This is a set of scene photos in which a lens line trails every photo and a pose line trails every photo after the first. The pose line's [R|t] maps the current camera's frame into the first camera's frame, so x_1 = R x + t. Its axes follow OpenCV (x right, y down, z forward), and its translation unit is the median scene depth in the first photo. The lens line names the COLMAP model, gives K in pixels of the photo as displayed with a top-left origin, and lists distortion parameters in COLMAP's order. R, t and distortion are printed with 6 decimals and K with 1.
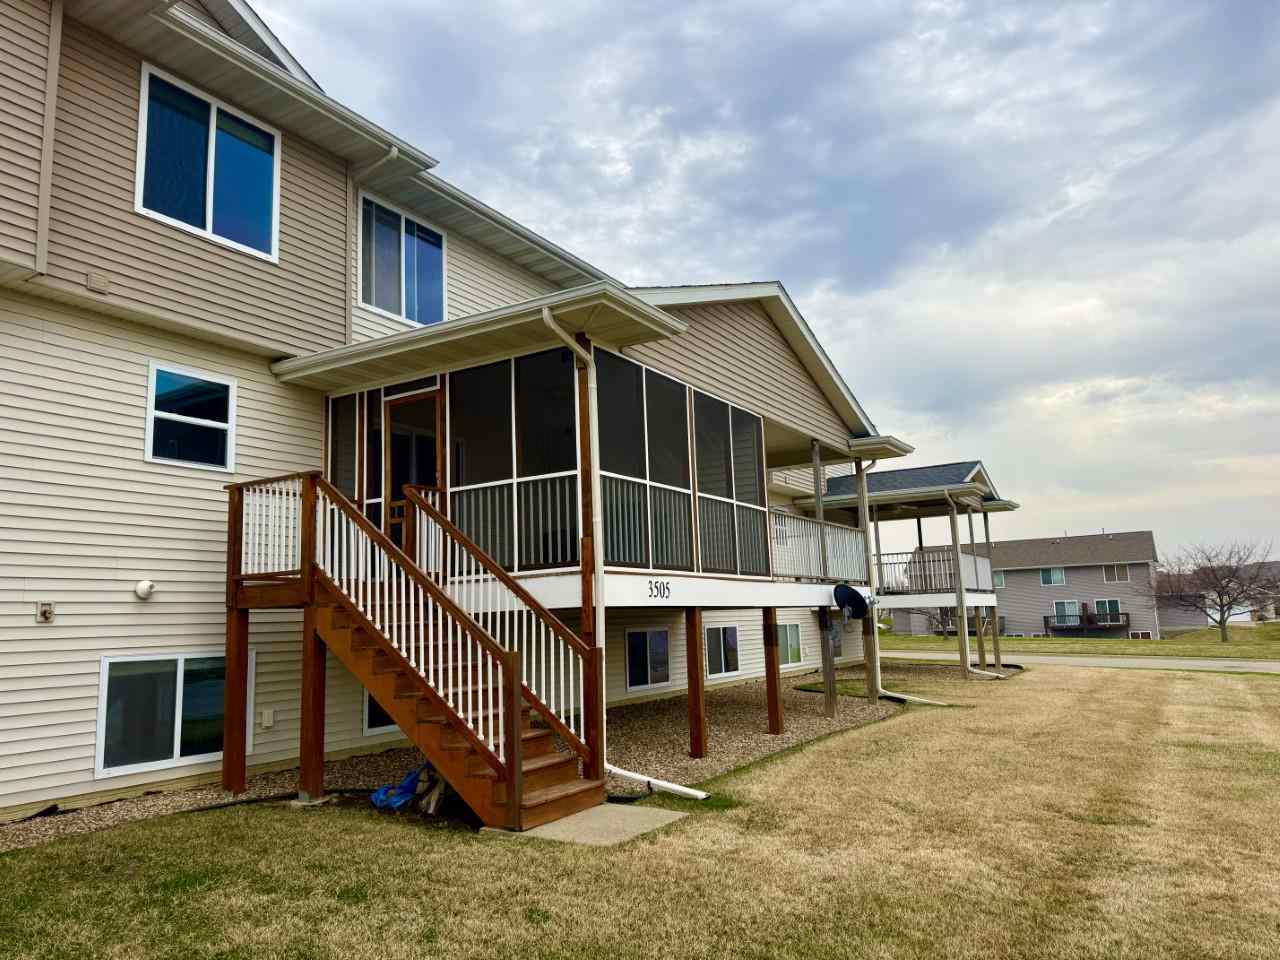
lens RADIAL K [[904.8, 0, 640.0], [0, 904.8, 480.0], [0, 0, 1]] dist [0.143730, -0.159380]
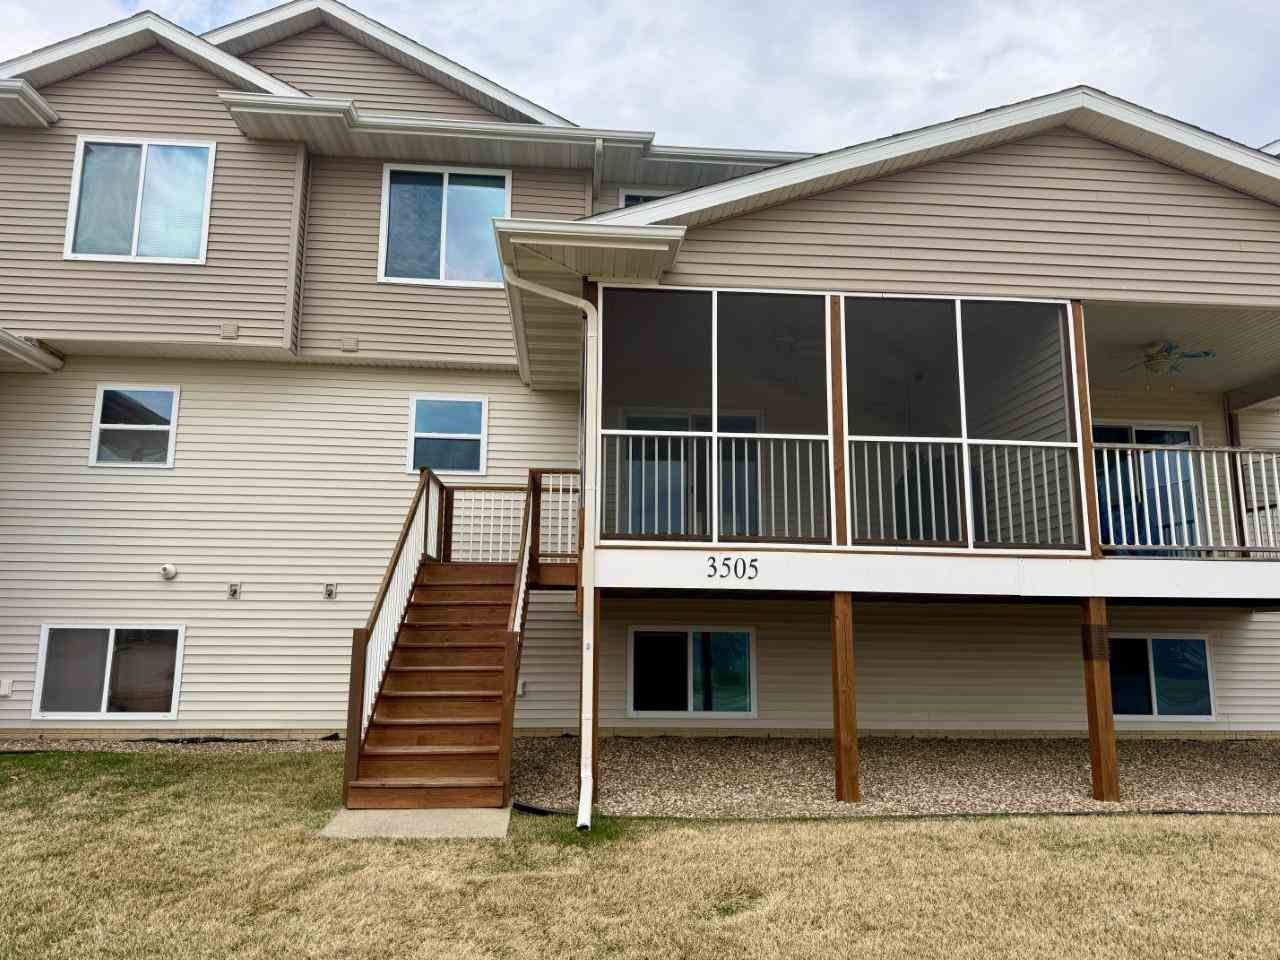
lens RADIAL K [[904.8, 0, 640.0], [0, 904.8, 480.0], [0, 0, 1]] dist [0.143730, -0.159380]
pose [[0.592080, -0.097849, -0.799917, 0.609746], [0.097000, 0.994038, -0.049798, 0.076671], [0.800020, -0.048107, 0.598041, 0.472395]]
